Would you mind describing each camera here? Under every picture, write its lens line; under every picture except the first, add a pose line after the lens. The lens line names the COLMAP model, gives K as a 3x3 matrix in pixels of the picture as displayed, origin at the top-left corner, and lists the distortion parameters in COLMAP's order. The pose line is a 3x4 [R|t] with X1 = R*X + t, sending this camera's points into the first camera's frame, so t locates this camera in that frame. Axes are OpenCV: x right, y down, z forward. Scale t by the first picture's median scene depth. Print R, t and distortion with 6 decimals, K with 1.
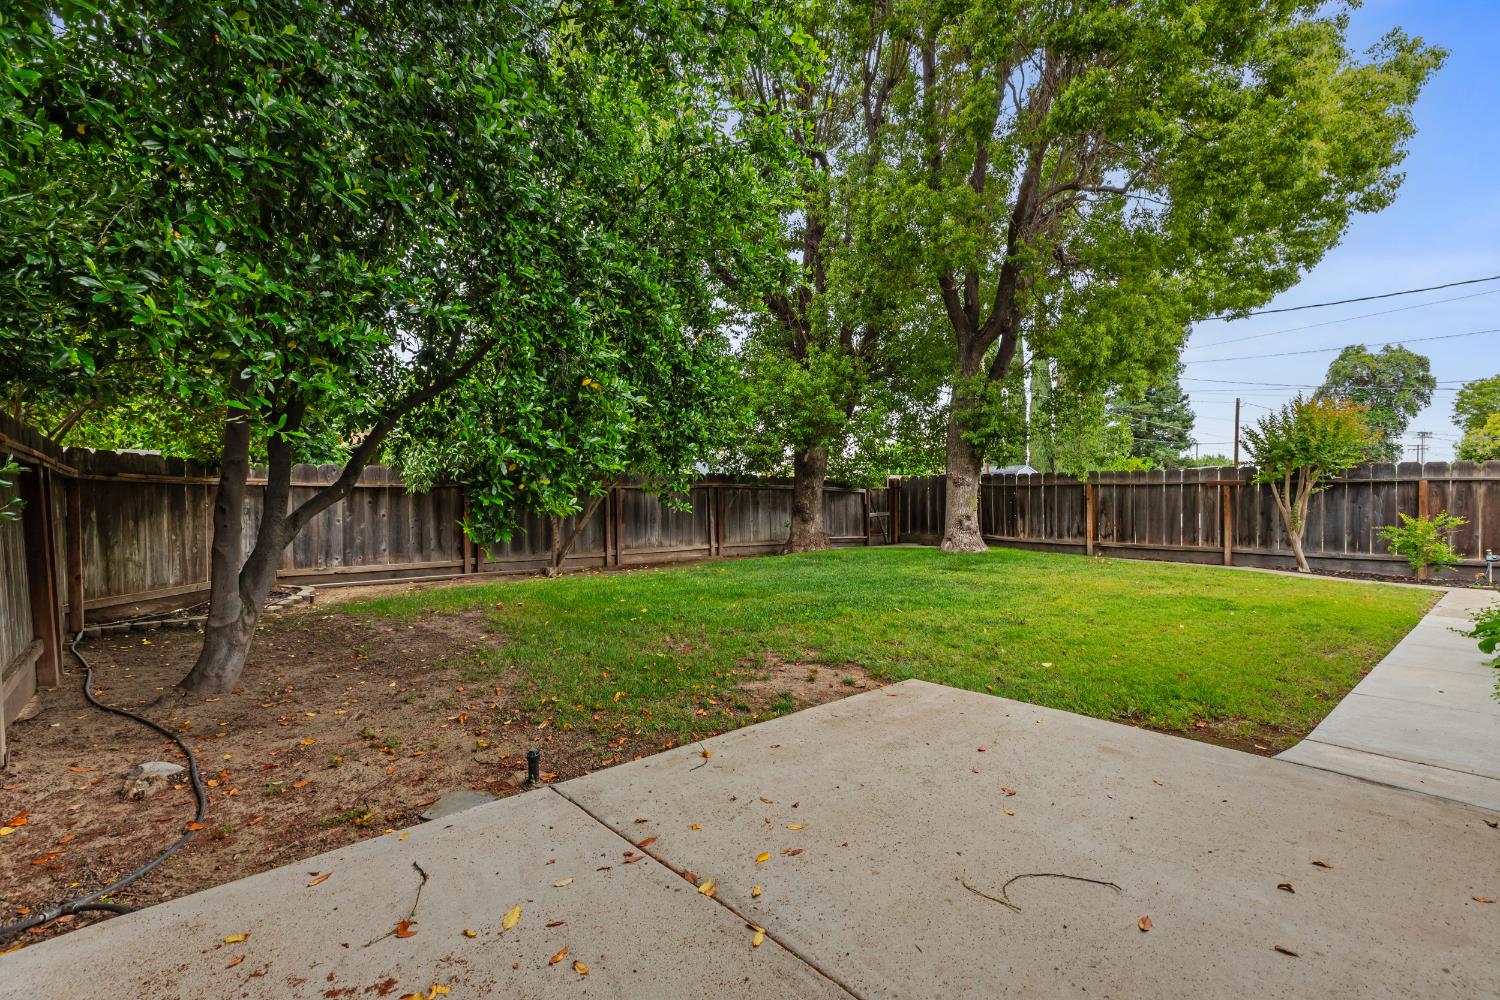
lens RADIAL K [[678.9, 0, 748.1], [0, 678.9, 500.6], [0, 0, 1]] dist [0.004627, 0.000942]
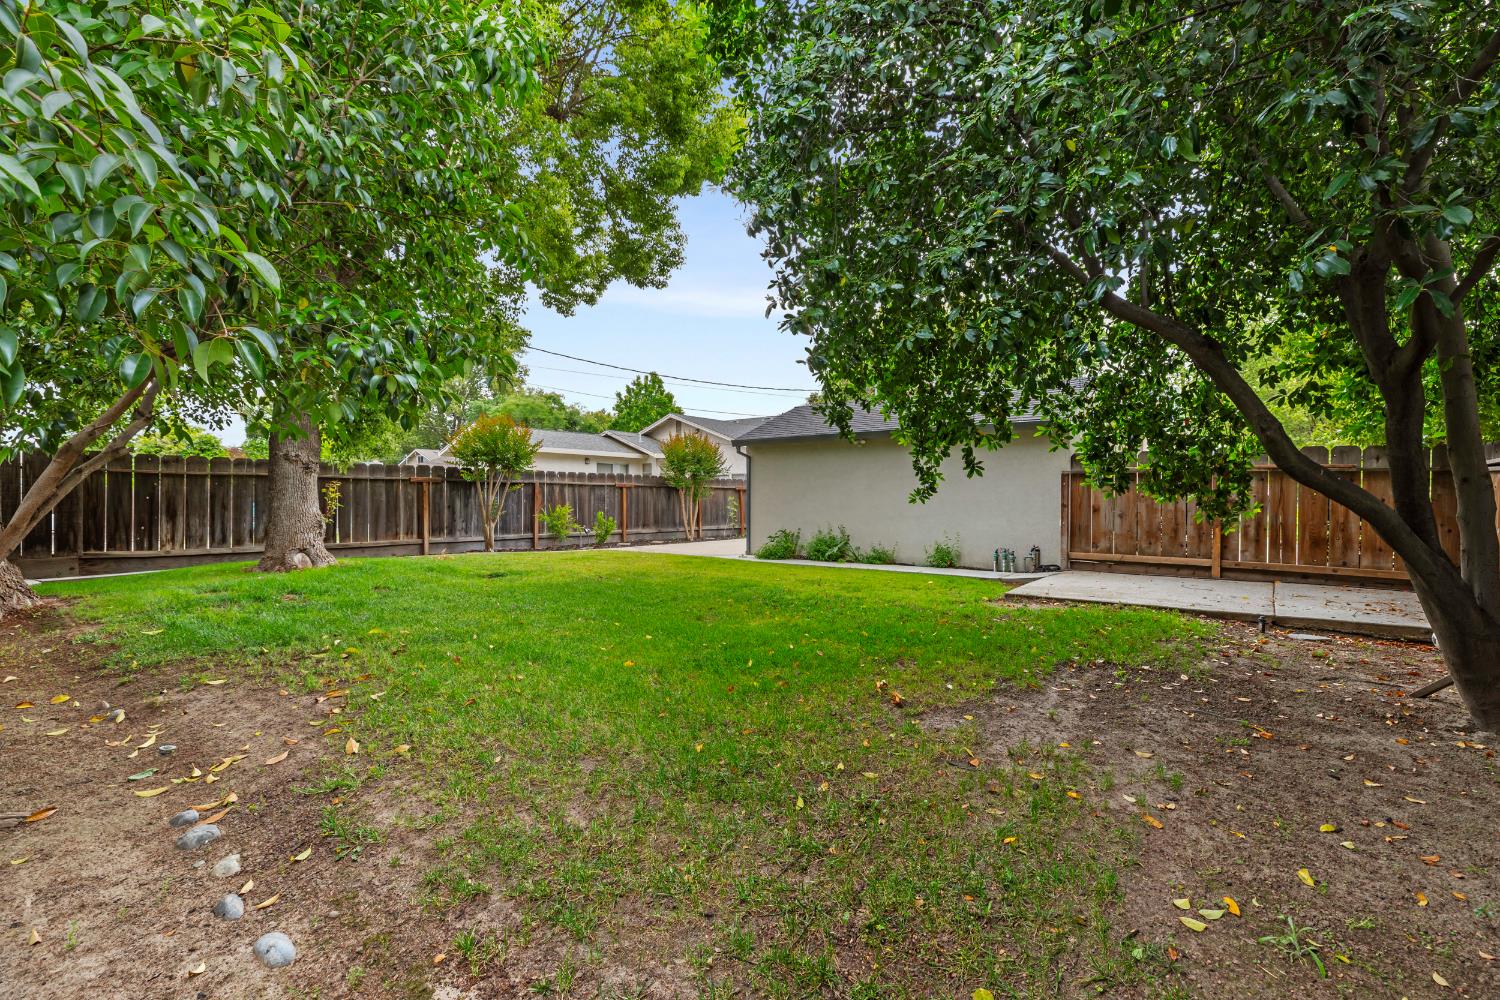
lens RADIAL K [[678.9, 0, 749.6], [0, 678.9, 497.3], [0, 0, 1]] dist [0.004627, 0.000942]
pose [[-0.129184, -0.002507, 0.991617, -0.404132], [-0.000836, 0.999997, 0.002419, -0.001128], [-0.991620, -0.000516, -0.129186, 0.565046]]
